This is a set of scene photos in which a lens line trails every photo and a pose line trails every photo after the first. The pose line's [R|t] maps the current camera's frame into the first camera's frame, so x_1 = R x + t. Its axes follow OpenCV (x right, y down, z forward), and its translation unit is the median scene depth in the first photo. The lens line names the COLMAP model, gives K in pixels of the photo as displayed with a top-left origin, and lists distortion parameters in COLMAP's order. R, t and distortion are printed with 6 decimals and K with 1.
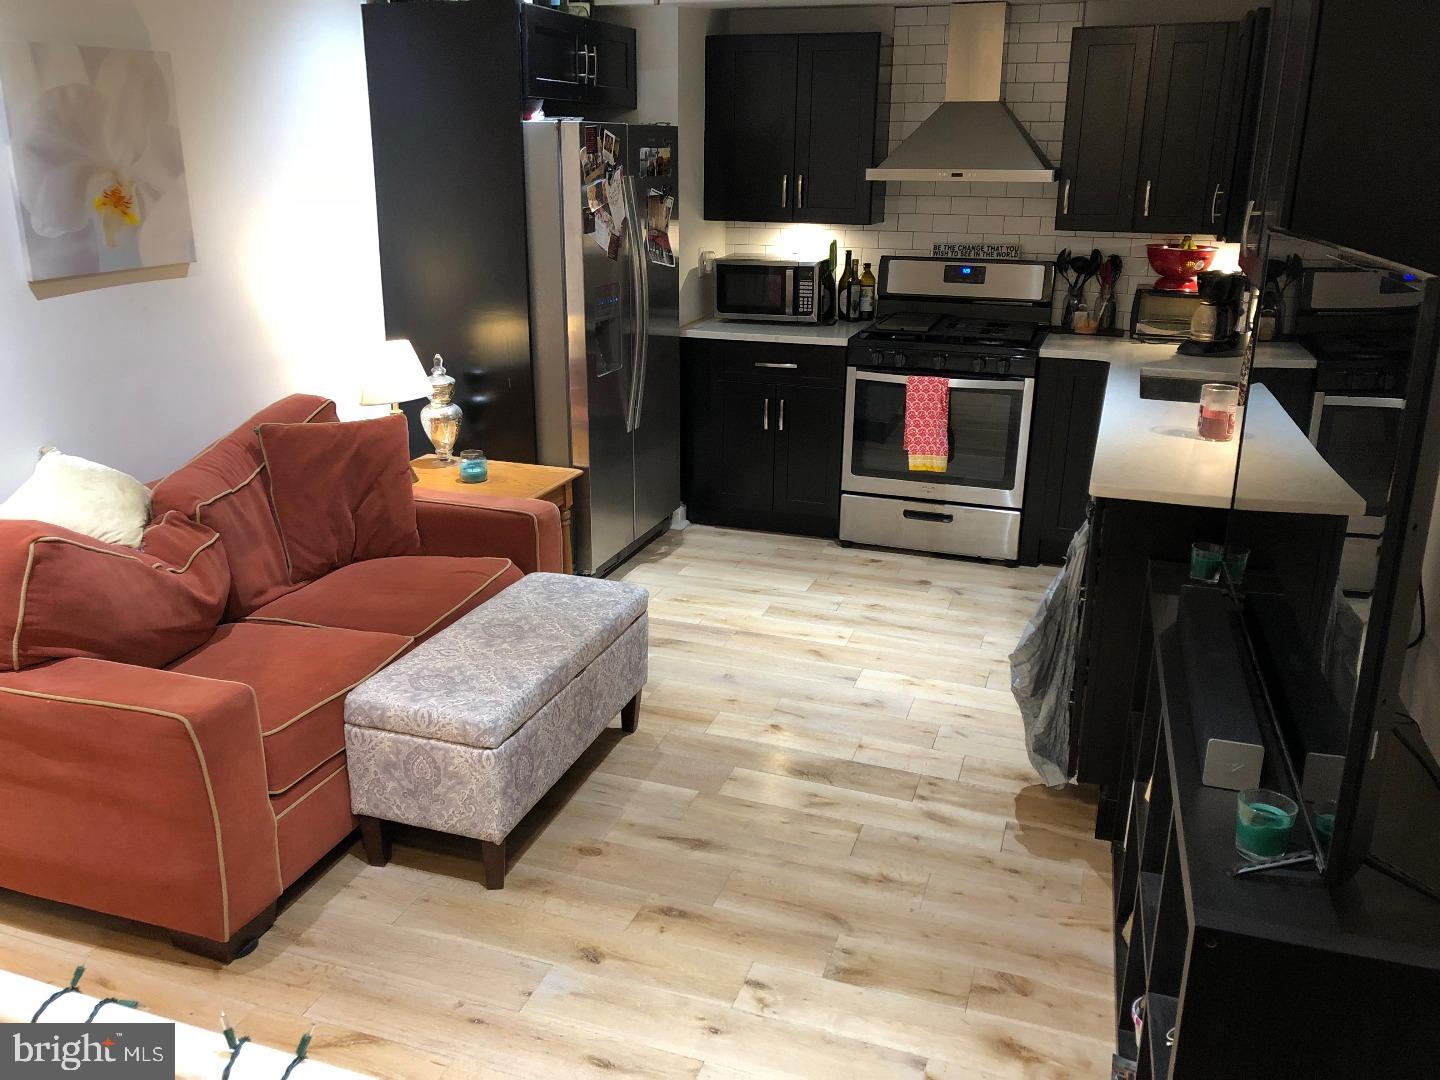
lens RADIAL K [[1165.8, 0, 720.0], [0, 1165.8, 540.0], [0, 0, 1]] dist [0.070426, -0.107434]
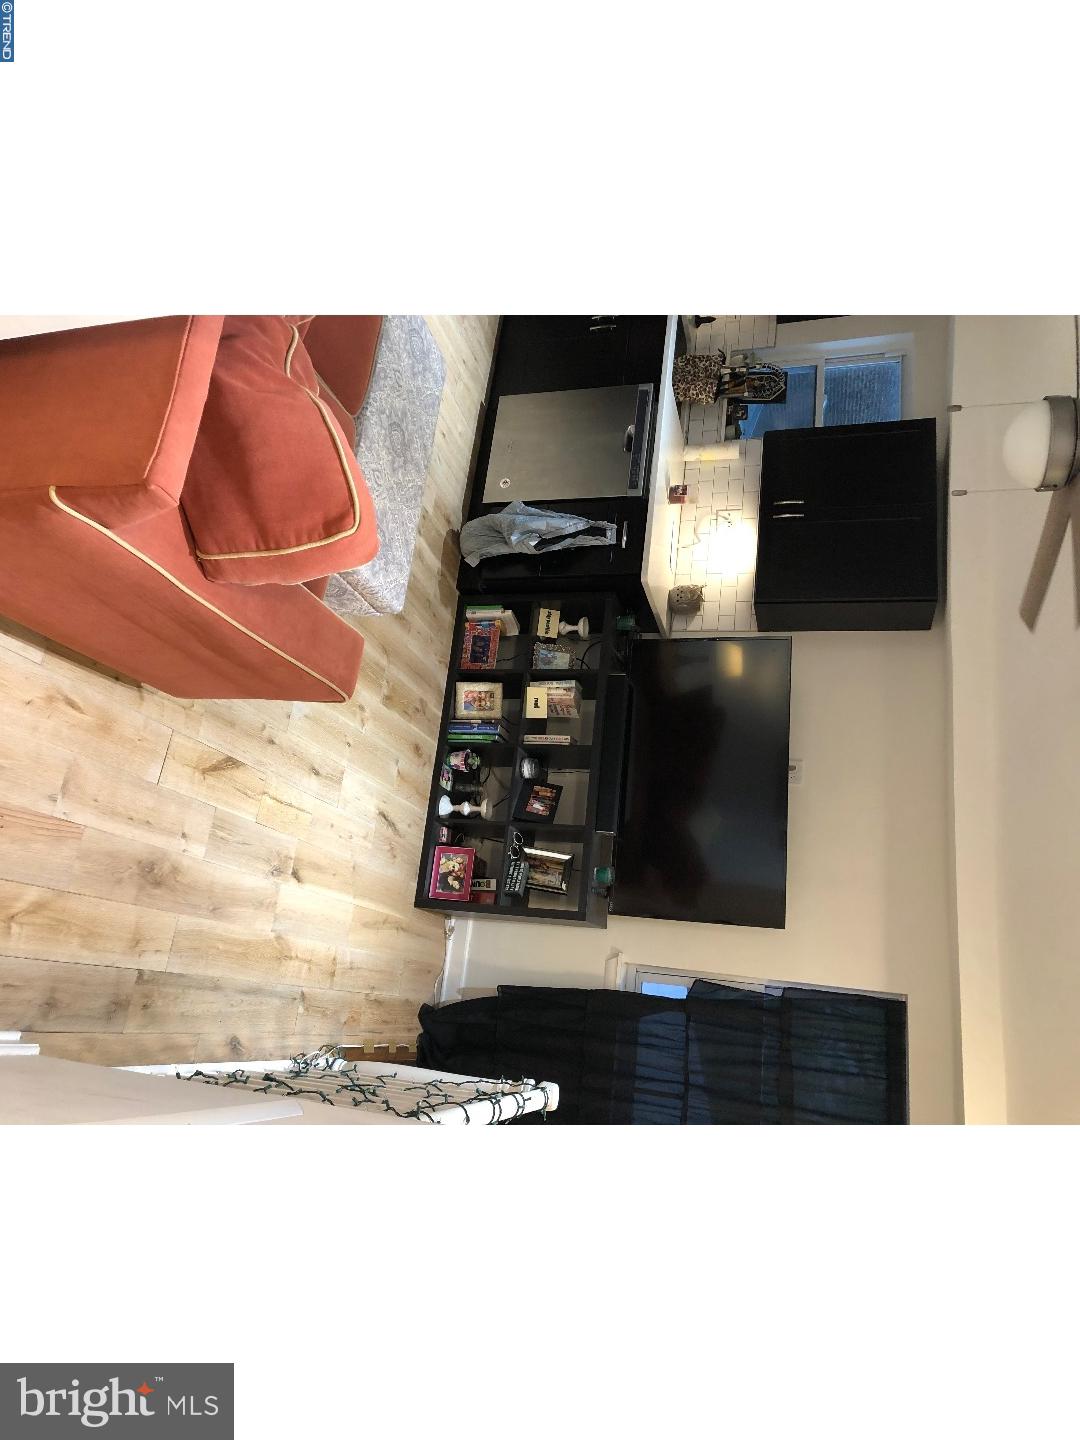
lens RADIAL K [[871.3, 0, 540.0], [0, 871.3, 720.0], [0, 0, 1]] dist [0.029939, -0.001350]
pose [[0.319545, 0.007765, 0.947539, -0.889910], [-0.907658, 0.289671, 0.303722, -0.212205], [-0.272116, -0.957095, 0.099611, 0.594244]]
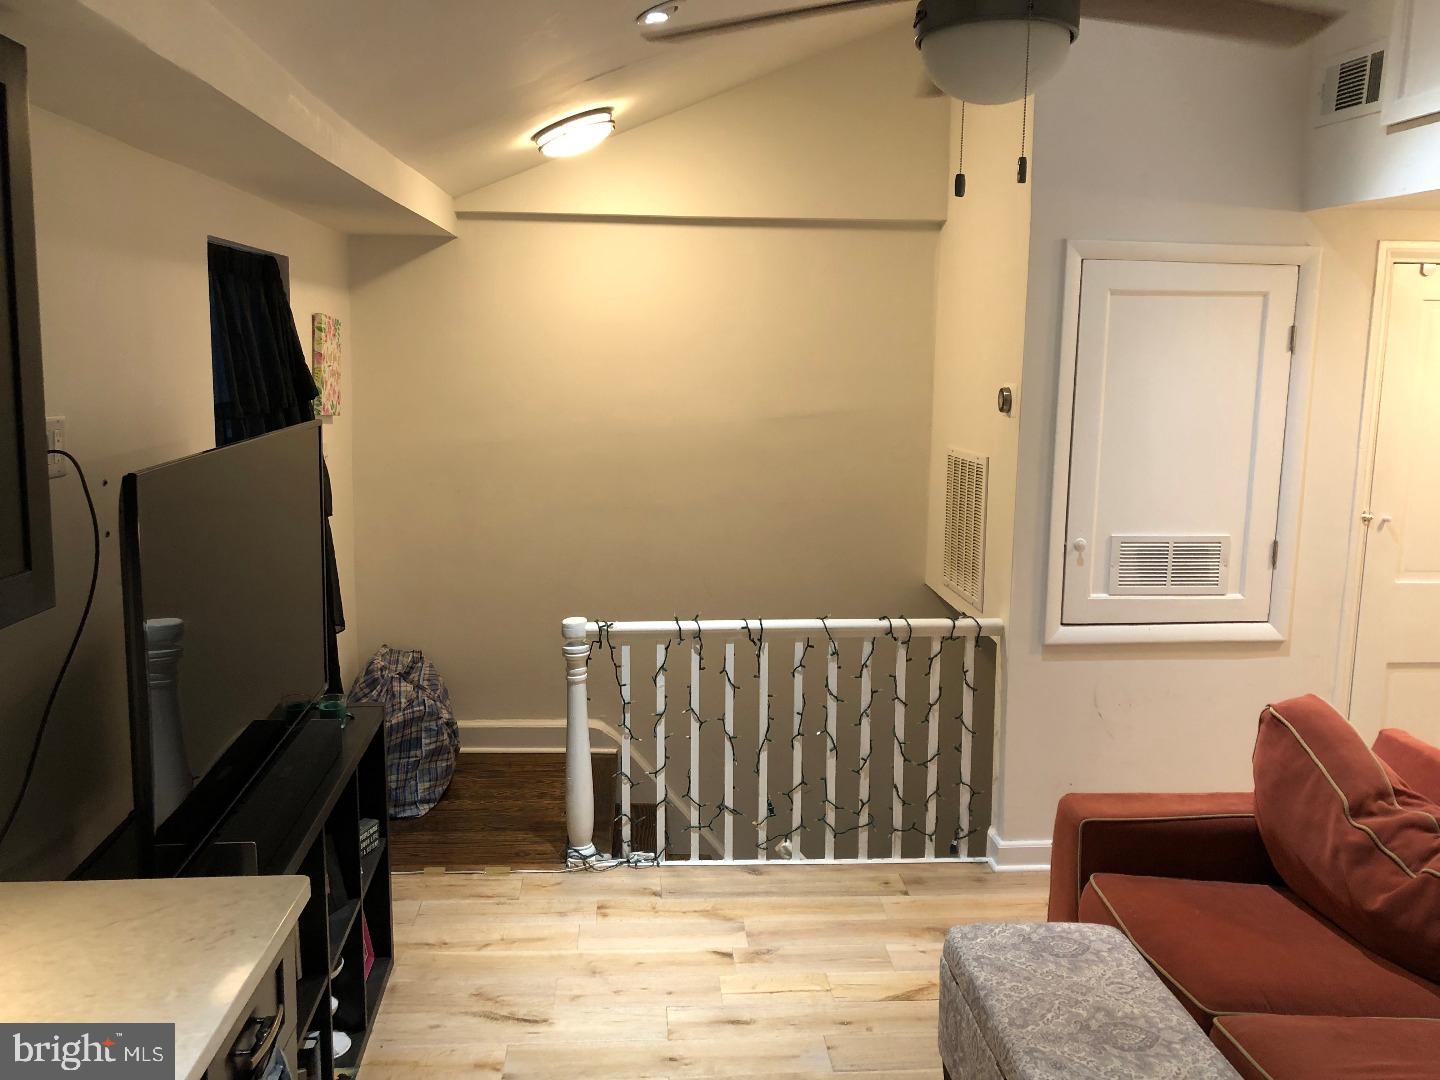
lens RADIAL K [[1181.2, 0, 715.8], [0, 1181.2, 508.0], [0, 0, 1]] dist [0.009691, 0.012643]
pose [[-0.925490, 0.025089, -0.377940, 0.296953], [-0.139047, 0.905634, 0.400616, -0.447355], [0.352326, 0.423318, -0.834667, 1.315557]]
